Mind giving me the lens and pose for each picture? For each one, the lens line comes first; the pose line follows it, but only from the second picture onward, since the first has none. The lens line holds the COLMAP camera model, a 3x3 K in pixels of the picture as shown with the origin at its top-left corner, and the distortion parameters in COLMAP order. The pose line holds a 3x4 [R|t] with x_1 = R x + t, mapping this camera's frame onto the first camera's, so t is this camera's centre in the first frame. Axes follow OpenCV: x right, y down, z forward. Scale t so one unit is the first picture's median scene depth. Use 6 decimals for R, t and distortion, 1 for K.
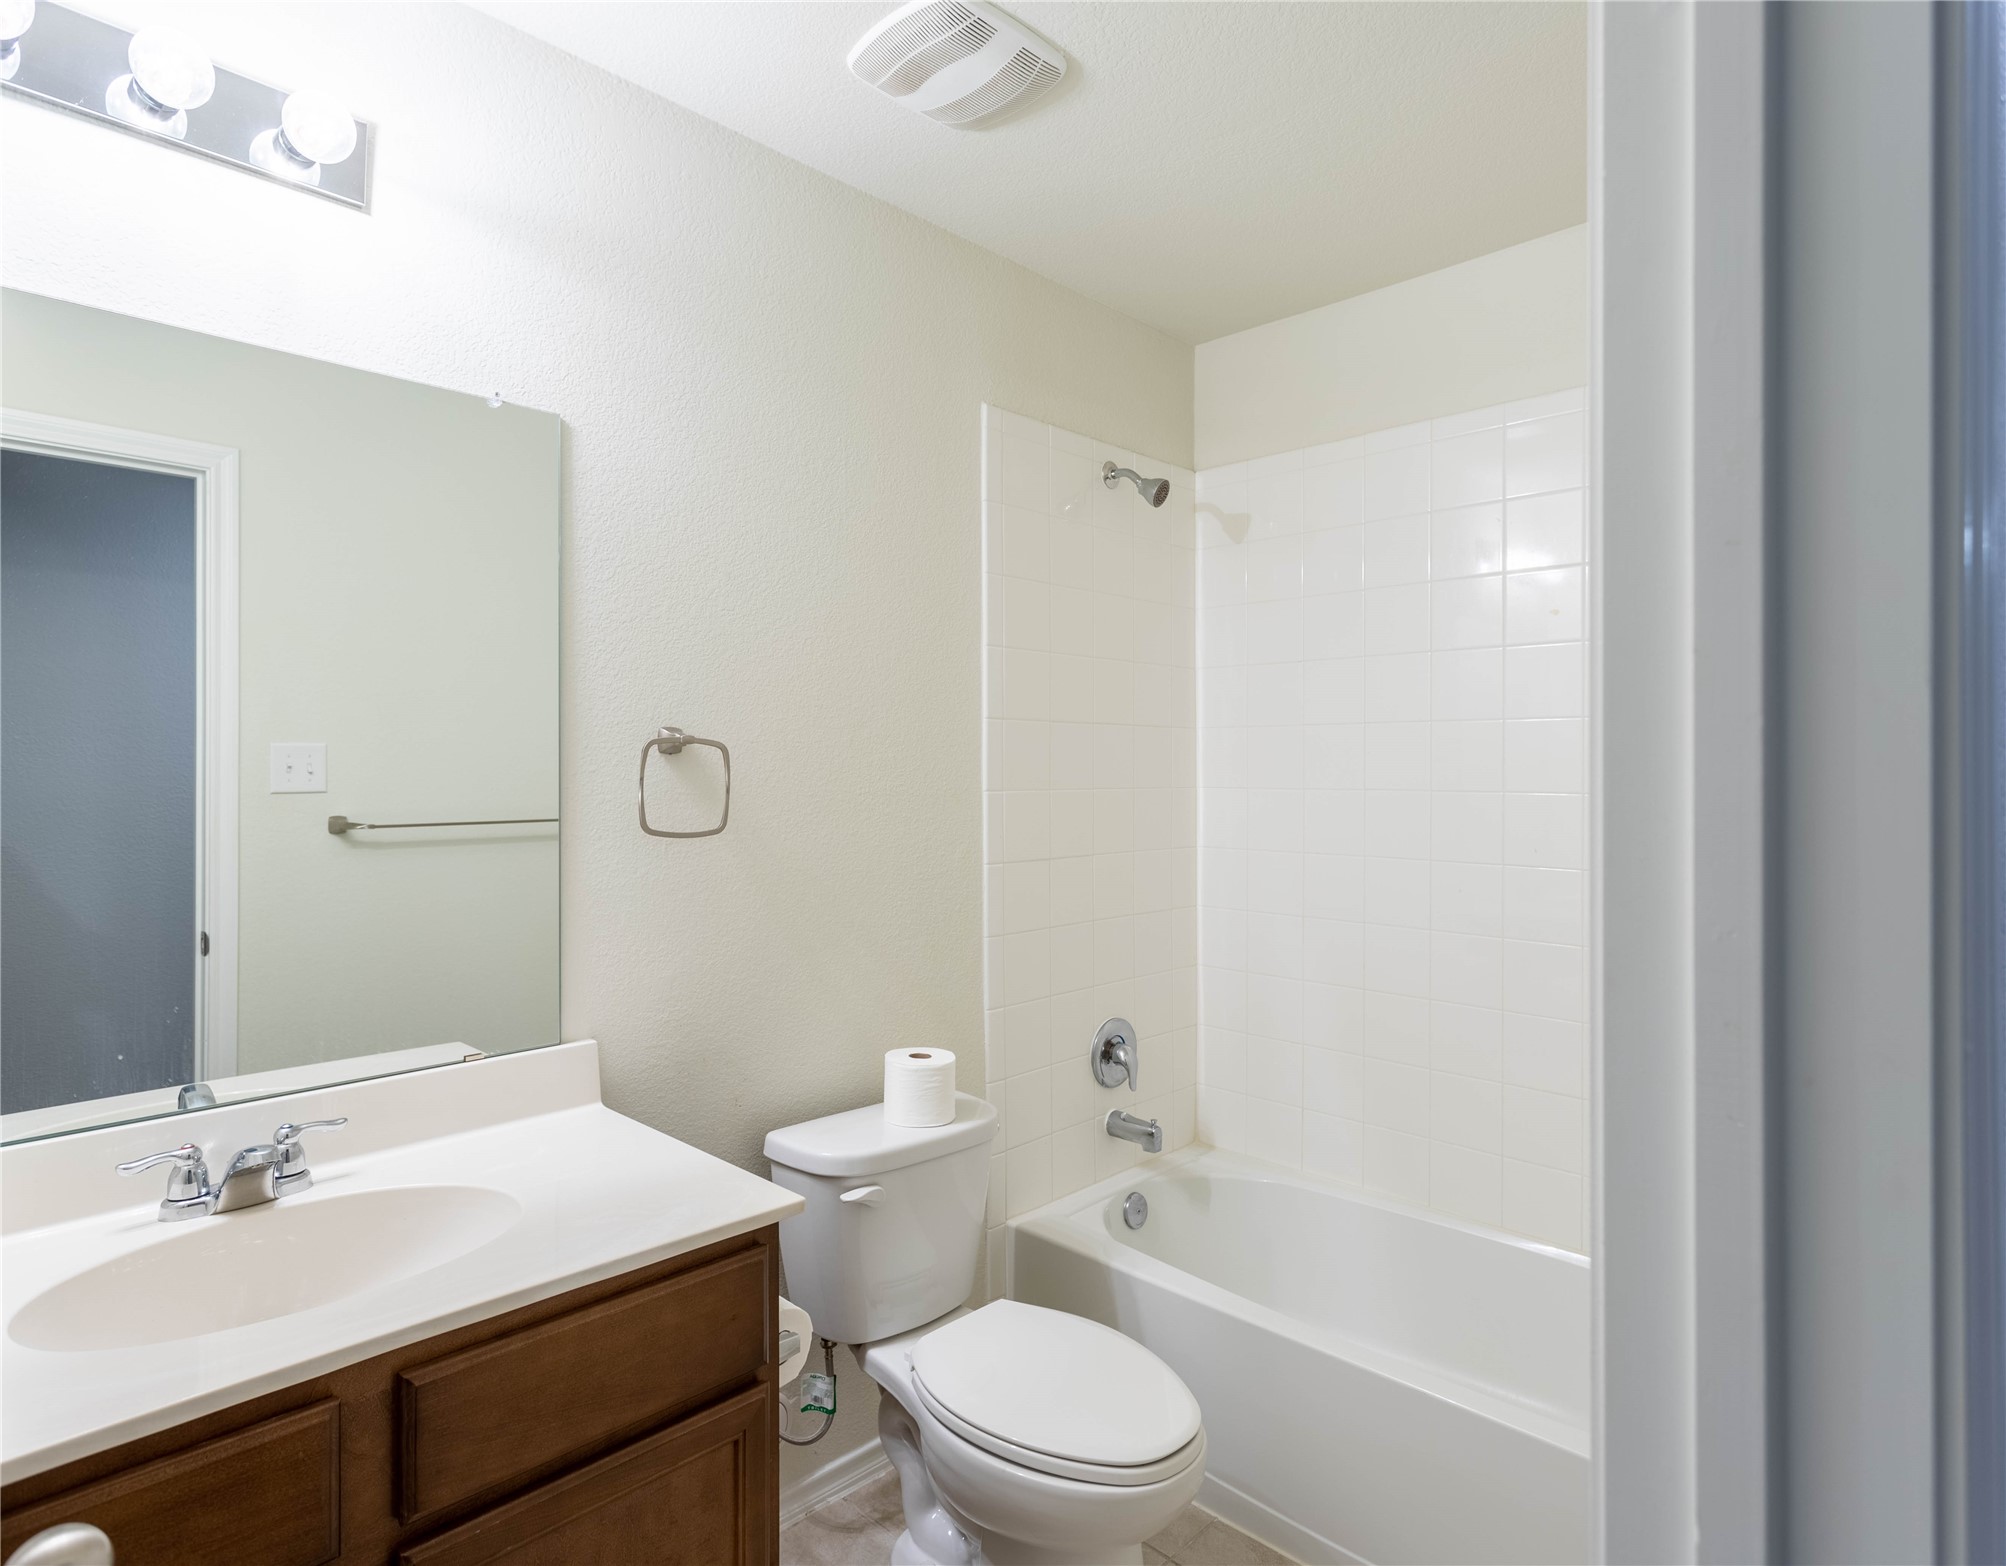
lens RADIAL K [[1110.7, 0, 1003.0], [0, 1110.7, 783.0], [0, 0, 1]] dist [0.001316, 0.000141]
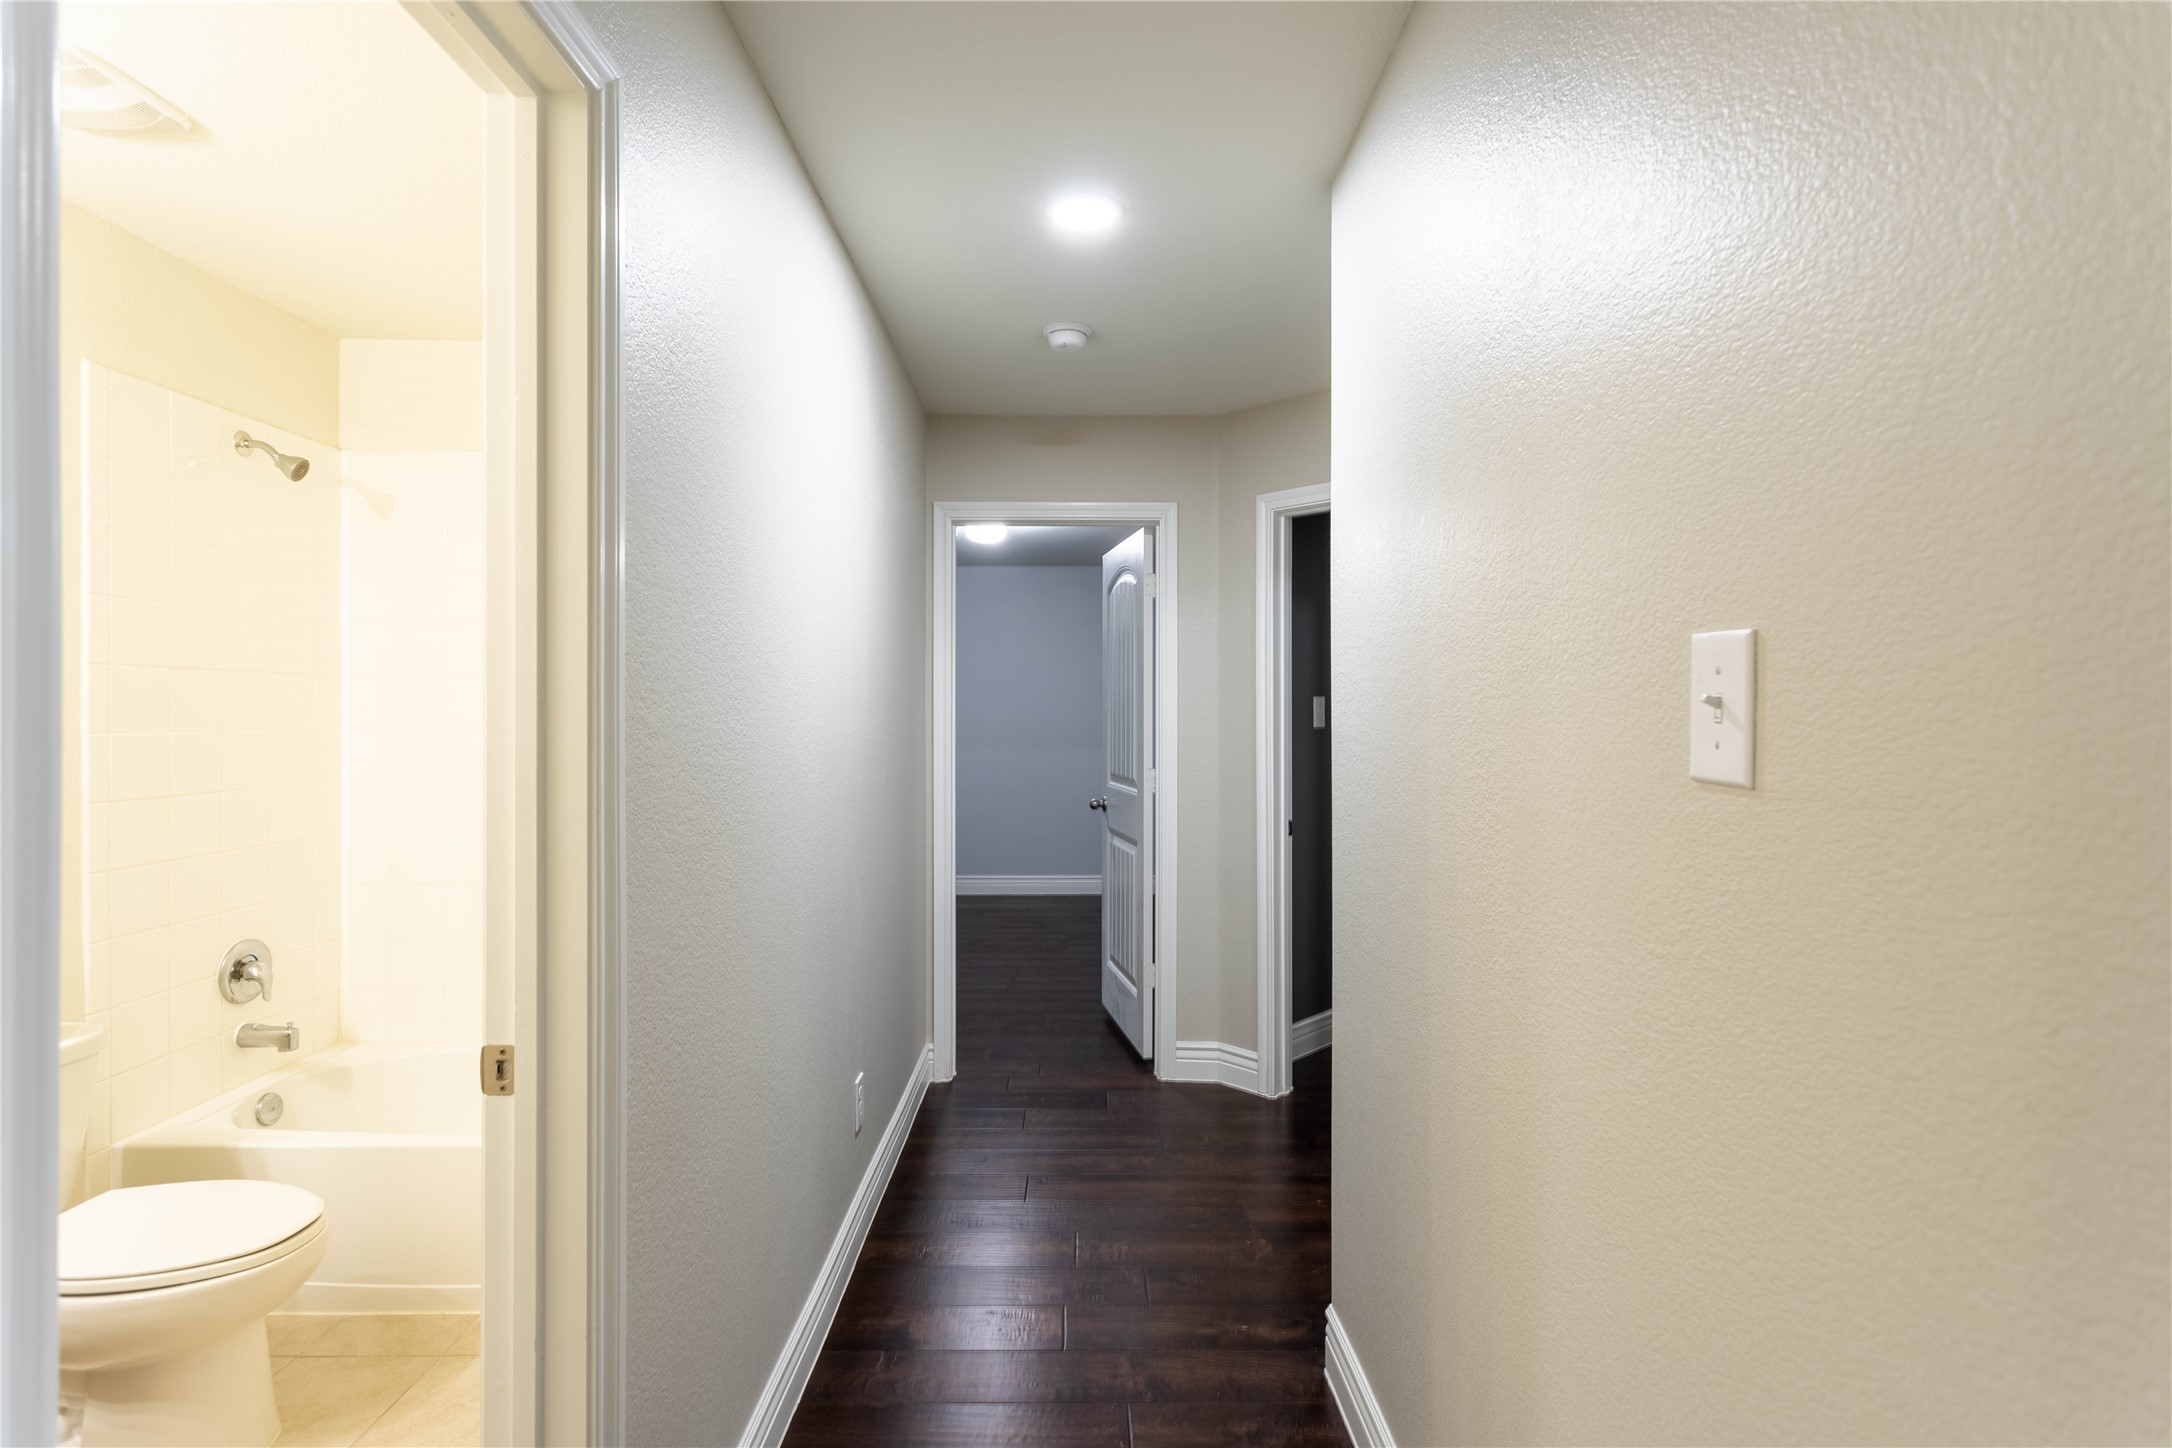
lens RADIAL K [[1043.8, 0, 1087.7], [0, 1043.8, 706.6], [0, 0, 1]] dist [0.005204, -0.000351]
pose [[0.719516, 0.003939, 0.694465, -0.021108], [0.008188, 0.999866, -0.014155, 0.003261], [-0.694428, 0.015871, 0.719387, -0.327510]]
